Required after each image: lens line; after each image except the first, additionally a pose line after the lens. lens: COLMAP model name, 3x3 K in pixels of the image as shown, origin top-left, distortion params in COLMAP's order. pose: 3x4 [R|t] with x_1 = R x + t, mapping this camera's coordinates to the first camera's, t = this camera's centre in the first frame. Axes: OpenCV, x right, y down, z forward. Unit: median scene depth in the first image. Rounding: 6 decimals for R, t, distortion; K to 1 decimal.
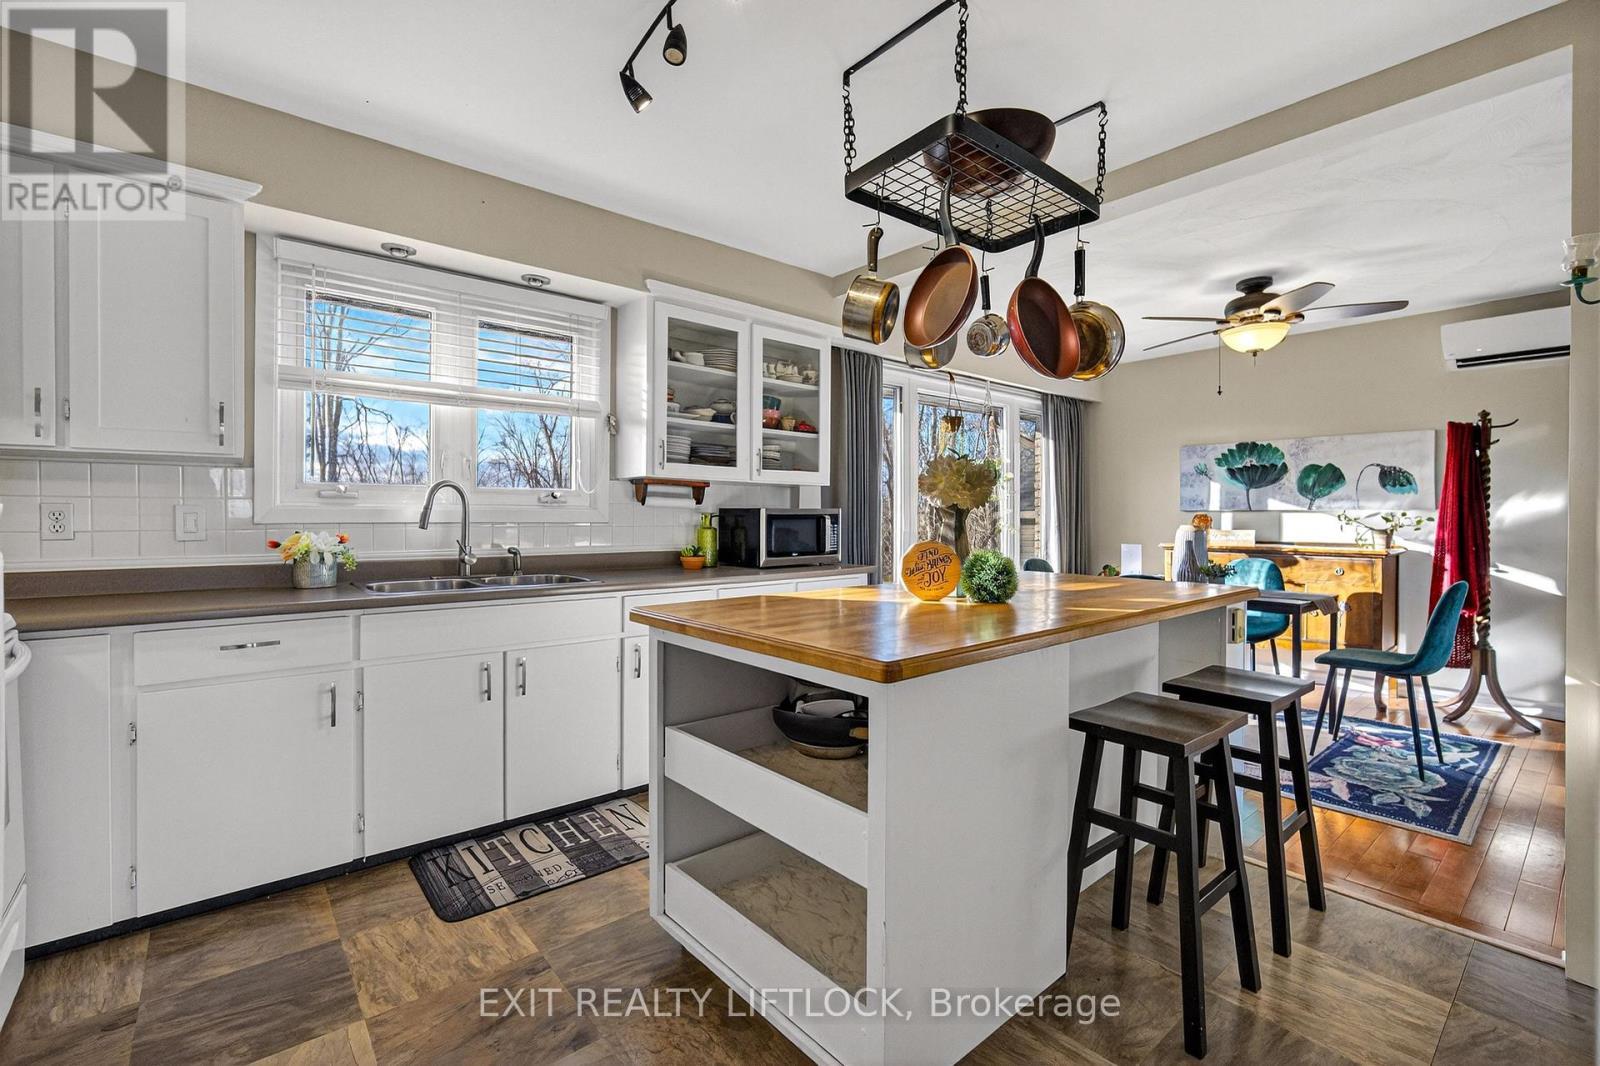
lens RADIAL K [[706.1, 0, 804.7], [0, 706.1, 520.9], [0, 0, 1]] dist [-0.008599, 0.001284]
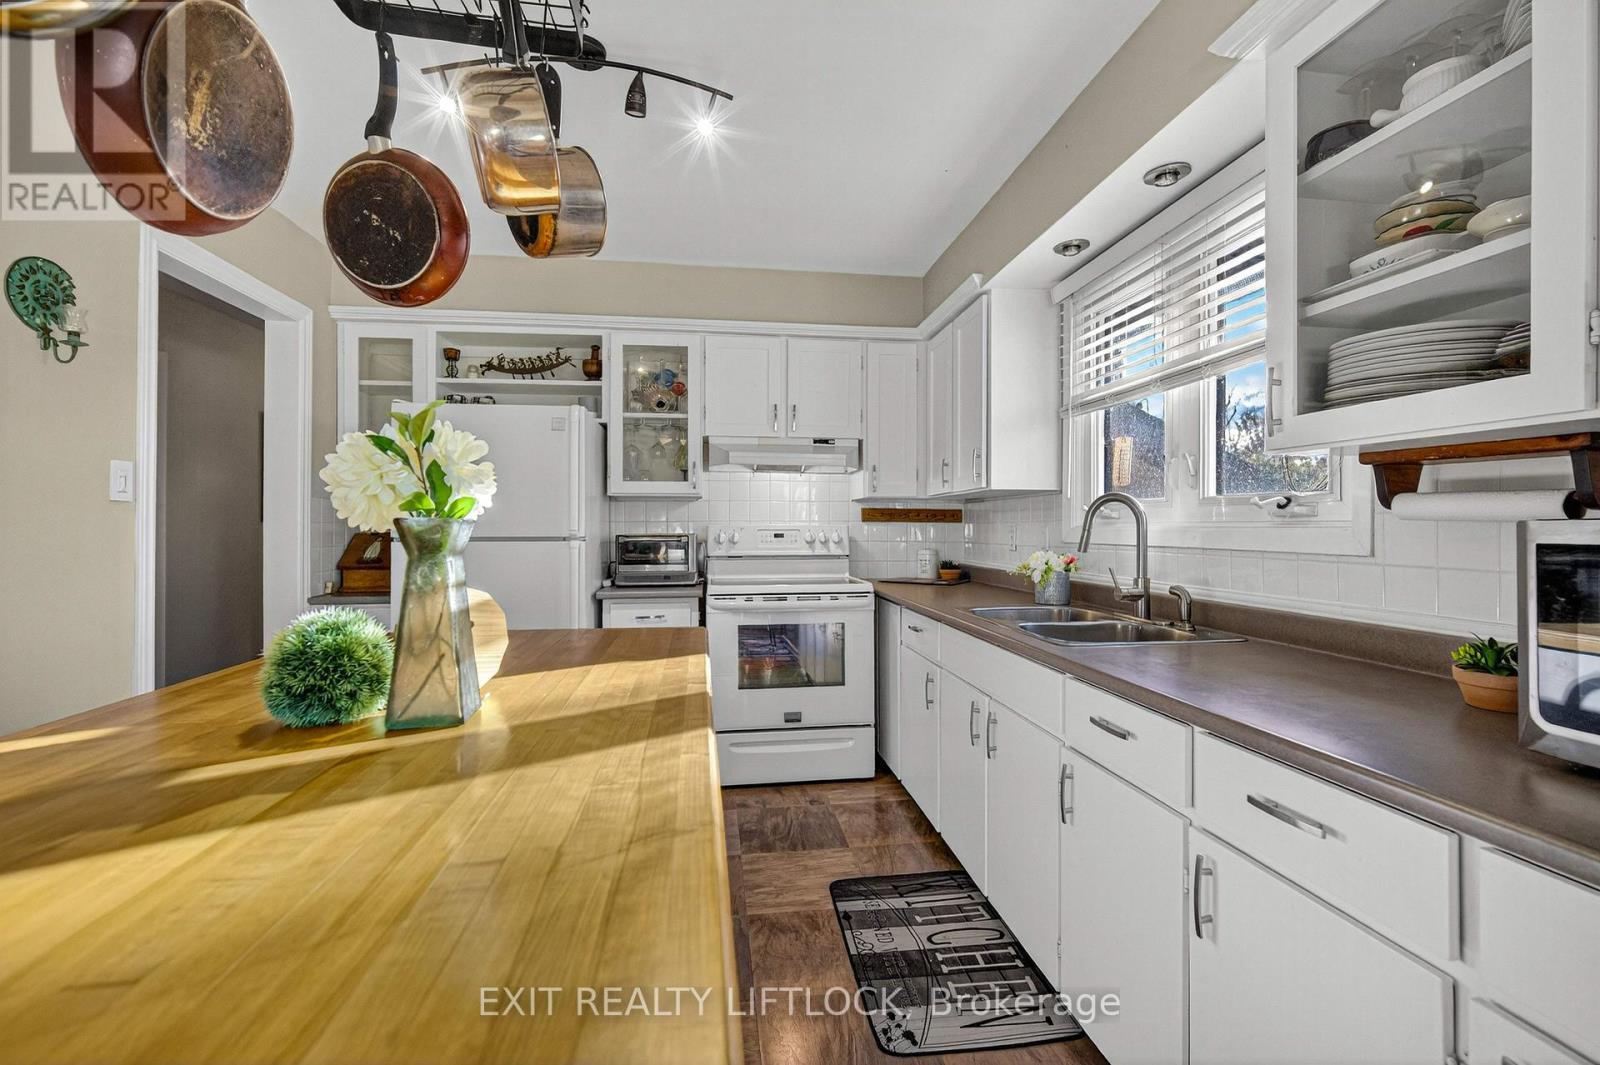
lens RADIAL K [[706.1, 0, 801.2], [0, 706.1, 519.6], [0, 0, 1]] dist [-0.008599, 0.001284]
pose [[-0.551418, -0.014260, -0.834107, 0.278269], [-0.010182, 0.999894, -0.010363, -0.012277], [0.834167, 0.002779, -0.551505, 0.874625]]
